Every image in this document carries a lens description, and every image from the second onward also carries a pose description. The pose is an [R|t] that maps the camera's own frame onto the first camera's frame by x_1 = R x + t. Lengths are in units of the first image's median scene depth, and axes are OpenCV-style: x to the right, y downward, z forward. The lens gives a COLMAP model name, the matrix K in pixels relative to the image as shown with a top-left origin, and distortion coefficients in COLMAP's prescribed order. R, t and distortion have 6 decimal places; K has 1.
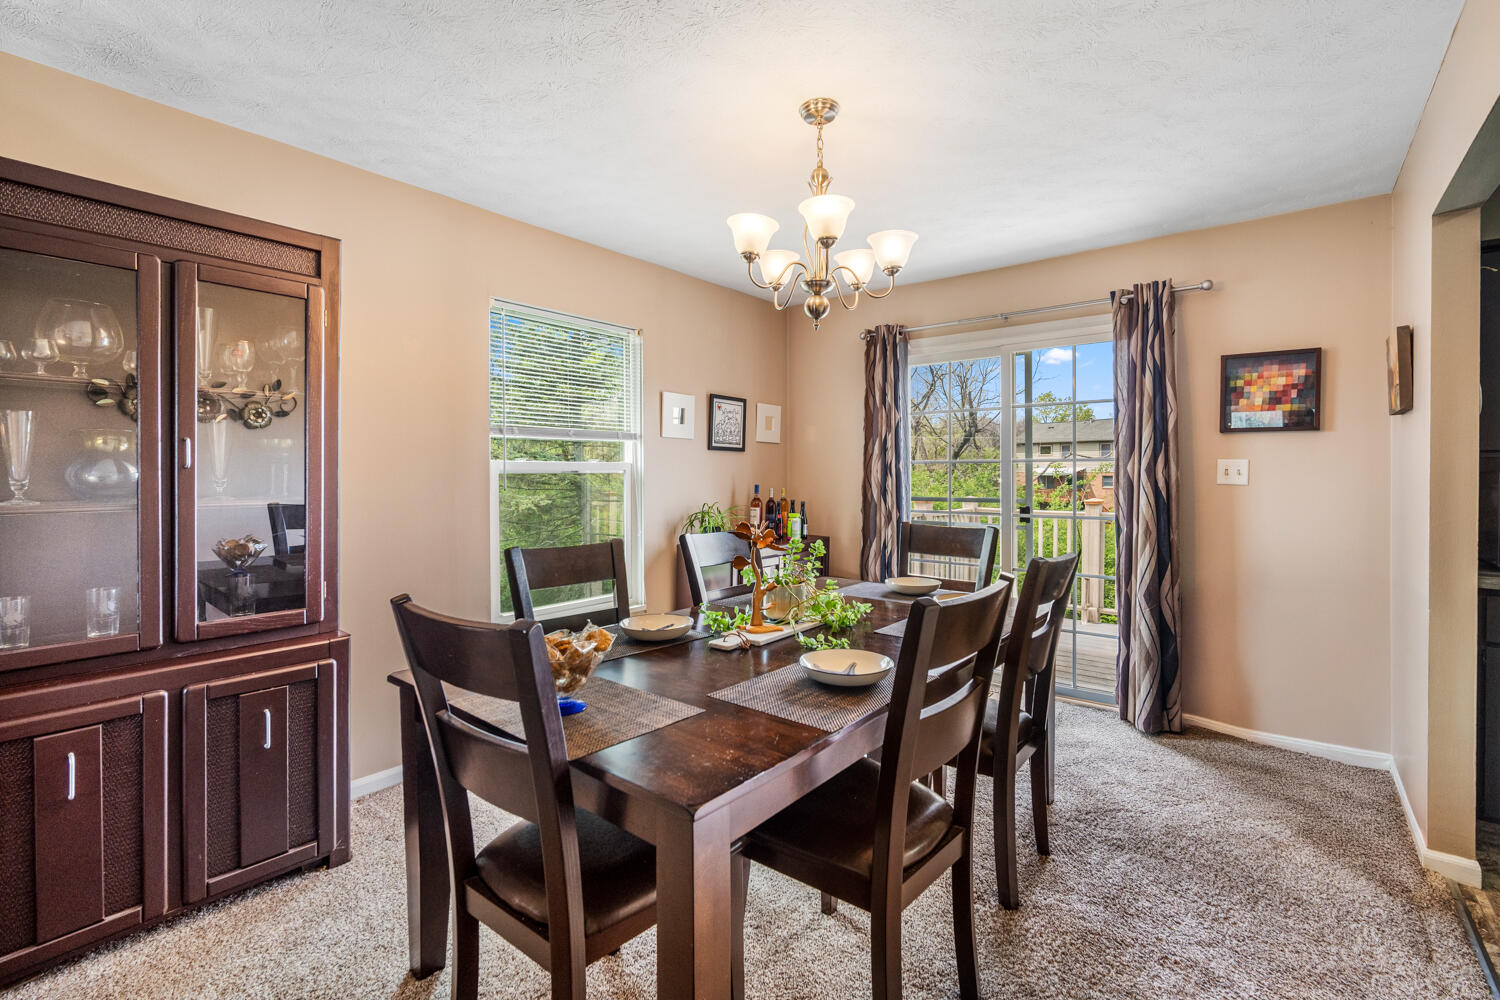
lens RADIAL K [[671.0, 0, 744.3], [0, 671.0, 473.6], [0, 0, 1]] dist [-0.014969, -0.000232]
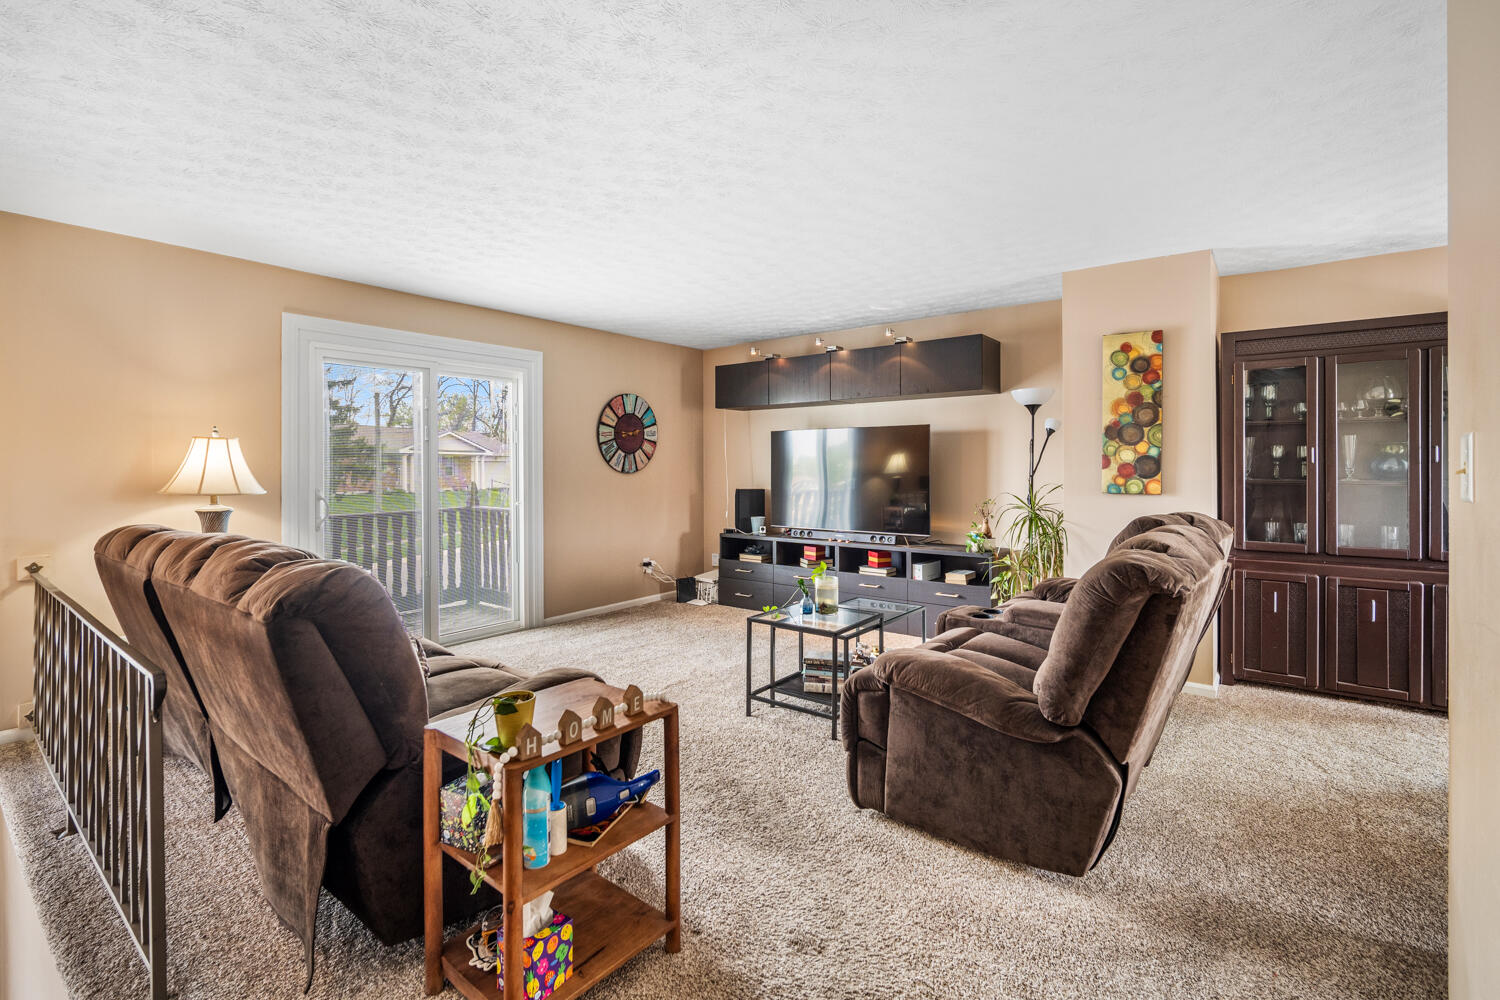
lens RADIAL K [[671.0, 0, 755.0], [0, 671.0, 462.4], [0, 0, 1]] dist [-0.014969, -0.000232]
pose [[0.031017, 0.000602, -0.999519, 0.904634], [-0.000167, 1.000000, 0.000597, -0.010216], [0.999519, 0.000148, 0.031017, -0.914747]]
